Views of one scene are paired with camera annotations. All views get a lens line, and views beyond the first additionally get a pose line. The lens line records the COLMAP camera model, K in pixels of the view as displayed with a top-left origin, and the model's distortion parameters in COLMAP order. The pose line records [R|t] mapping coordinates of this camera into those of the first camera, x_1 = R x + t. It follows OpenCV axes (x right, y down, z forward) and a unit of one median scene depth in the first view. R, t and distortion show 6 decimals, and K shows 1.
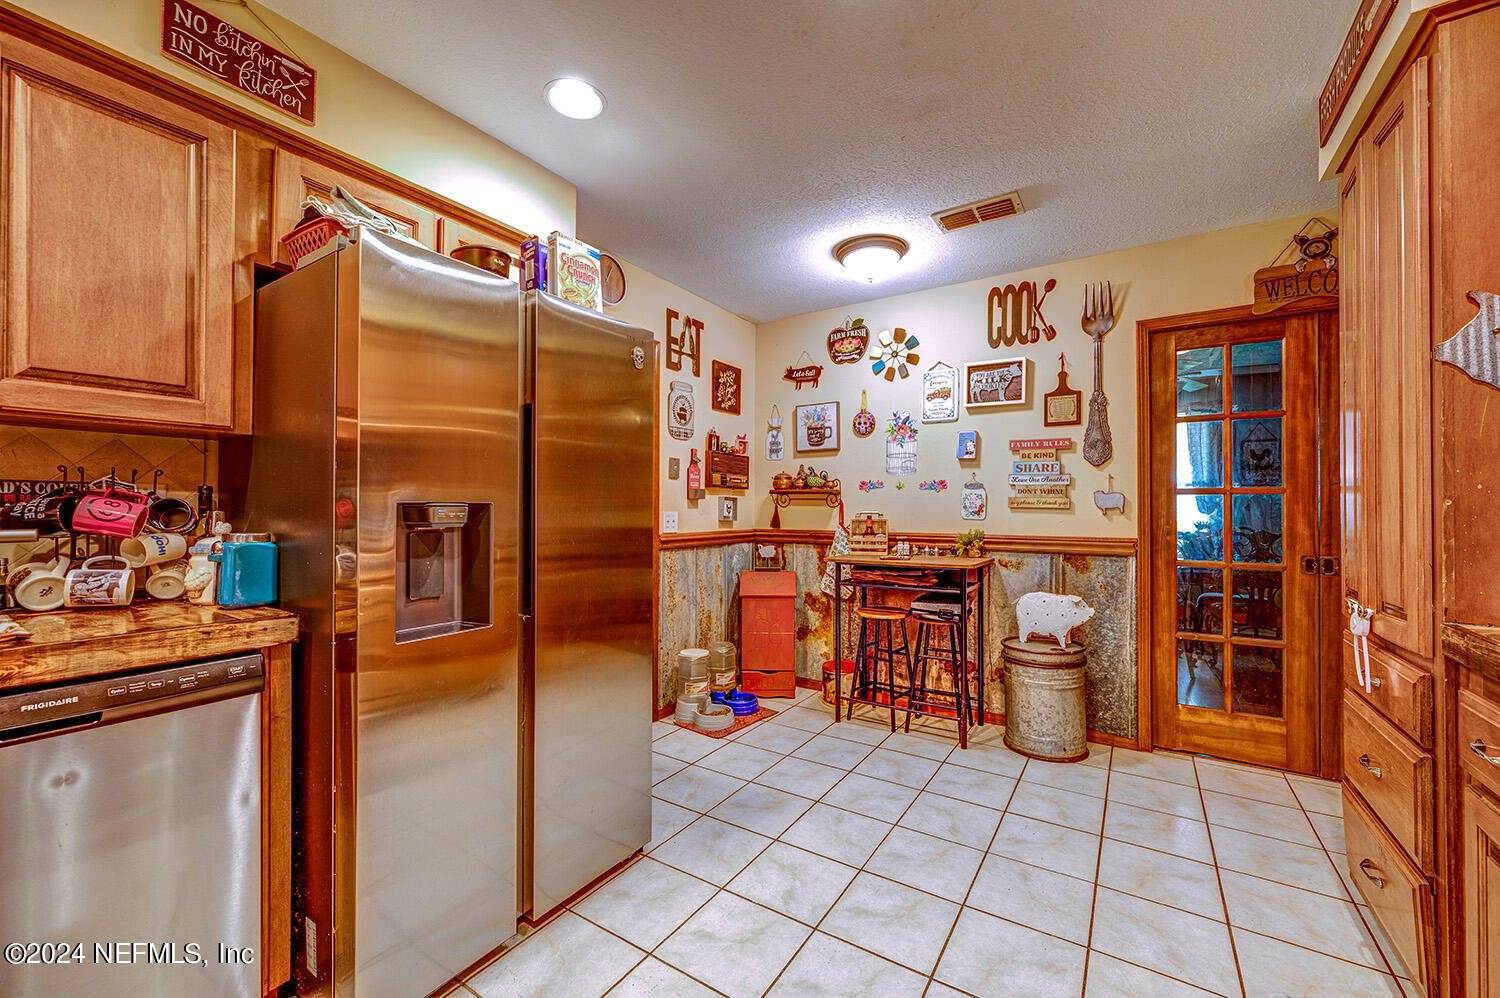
lens RADIAL K [[593.7, 0, 760.8], [0, 593.7, 505.1], [0, 0, 1]] dist [-0.003448, -0.000537]
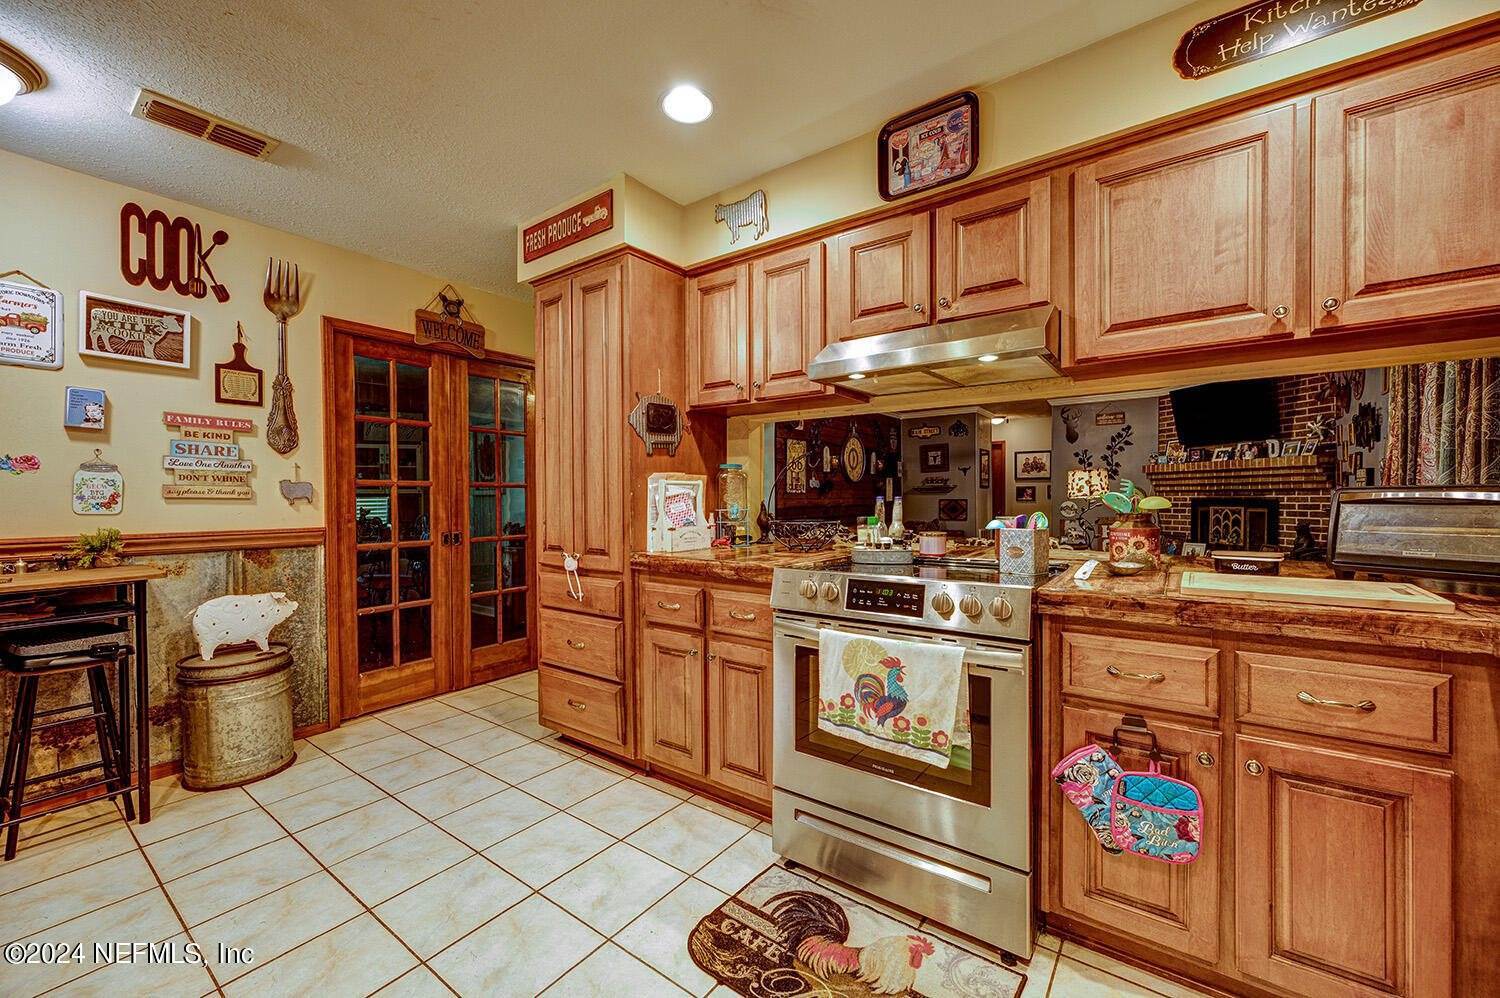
lens RADIAL K [[593.7, 0, 753.9], [0, 593.7, 504.6], [0, 0, 1]] dist [-0.003448, -0.000537]
pose [[0.040773, -0.013797, 0.999073, -0.350479], [0.000087, 0.999905, 0.013805, 0.002766], [-0.999168, -0.000476, 0.040770, 0.203426]]
